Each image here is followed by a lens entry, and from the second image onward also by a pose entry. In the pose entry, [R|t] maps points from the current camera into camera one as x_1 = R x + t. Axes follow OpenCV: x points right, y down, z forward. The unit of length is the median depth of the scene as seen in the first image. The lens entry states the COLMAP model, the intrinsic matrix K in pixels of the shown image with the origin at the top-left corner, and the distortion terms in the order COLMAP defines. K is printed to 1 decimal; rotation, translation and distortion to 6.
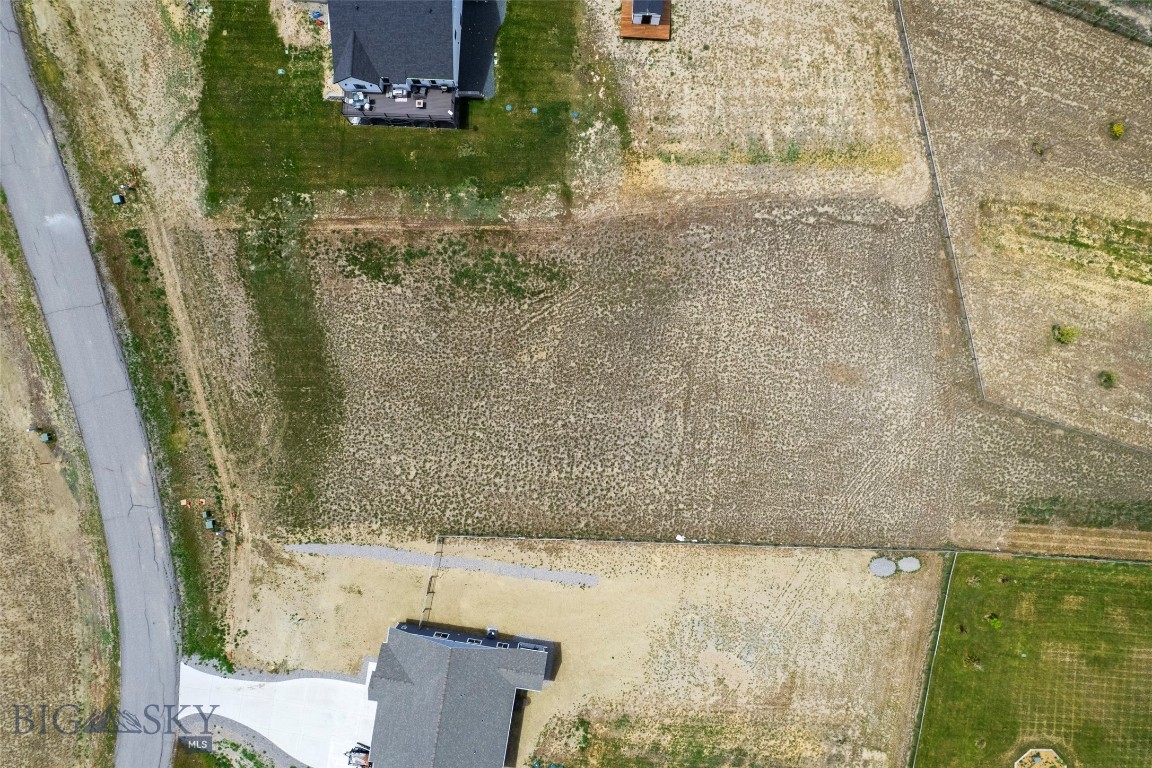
lens RADIAL K [[739.6, 0, 576.6], [0, 739.6, 392.8], [0, 0, 1]] dist [-0.081771, 0.072672]
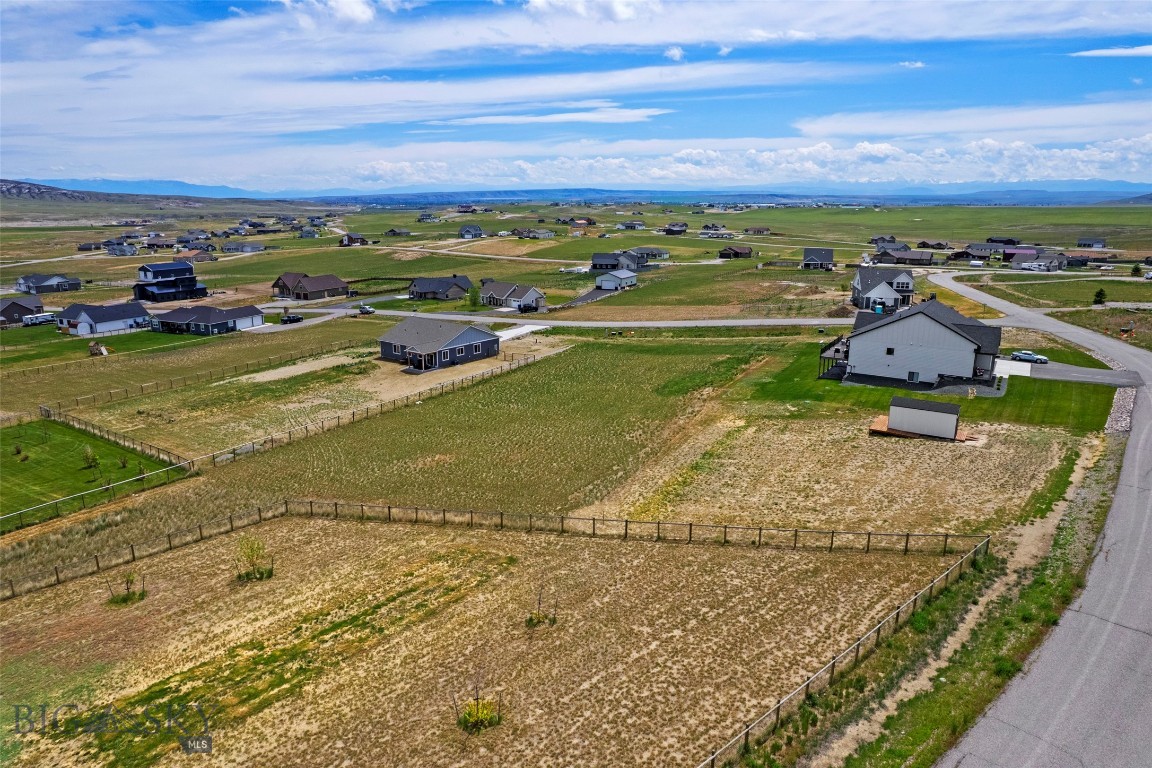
lens RADIAL K [[739.6, 0, 577.4], [0, 739.6, 382.9], [0, 0, 1]] dist [-0.081771, 0.072672]
pose [[-0.490188, 0.214950, -0.844697, 0.996627], [-0.871616, -0.122456, 0.474648, -0.567169], [-0.001412, 0.968918, 0.247380, 0.695978]]
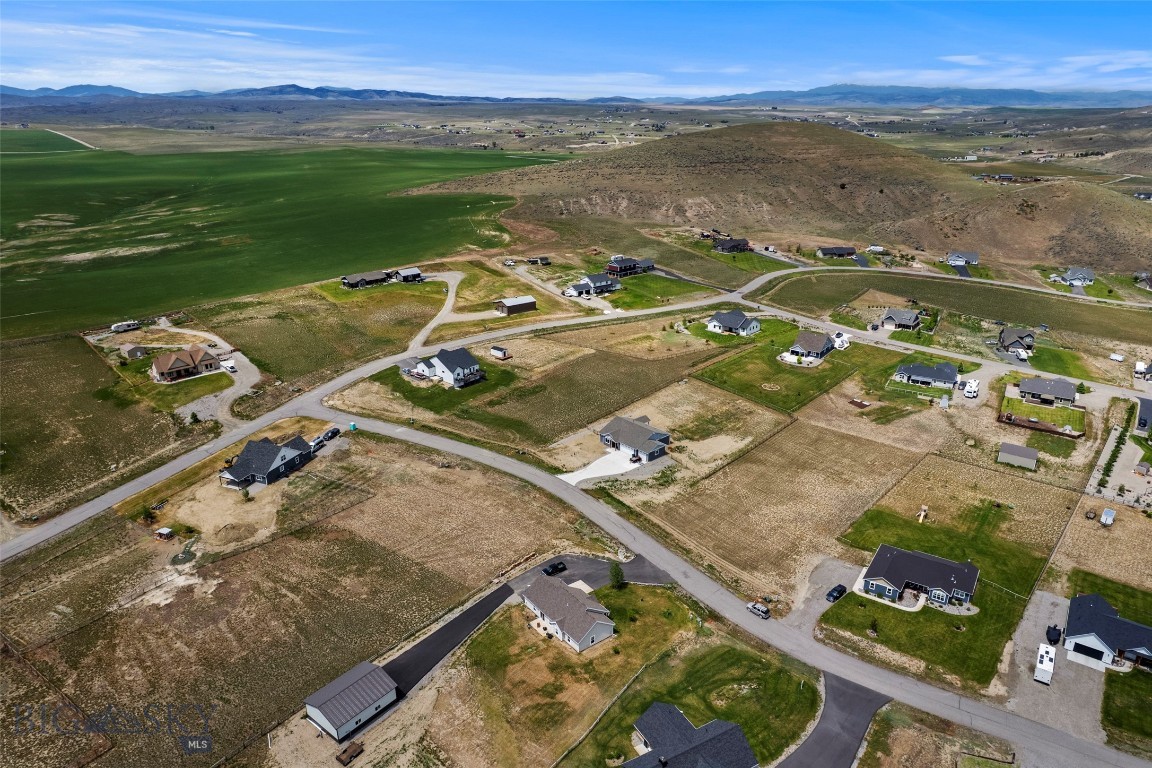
lens RADIAL K [[739.6, 0, 579.4], [0, 739.6, 382.3], [0, 0, 1]] dist [-0.081771, 0.072672]
pose [[0.632487, -0.275150, 0.724053, -2.140224], [0.774544, 0.216978, -0.594139, 1.780127], [0.006374, 0.936597, 0.350351, -0.098542]]
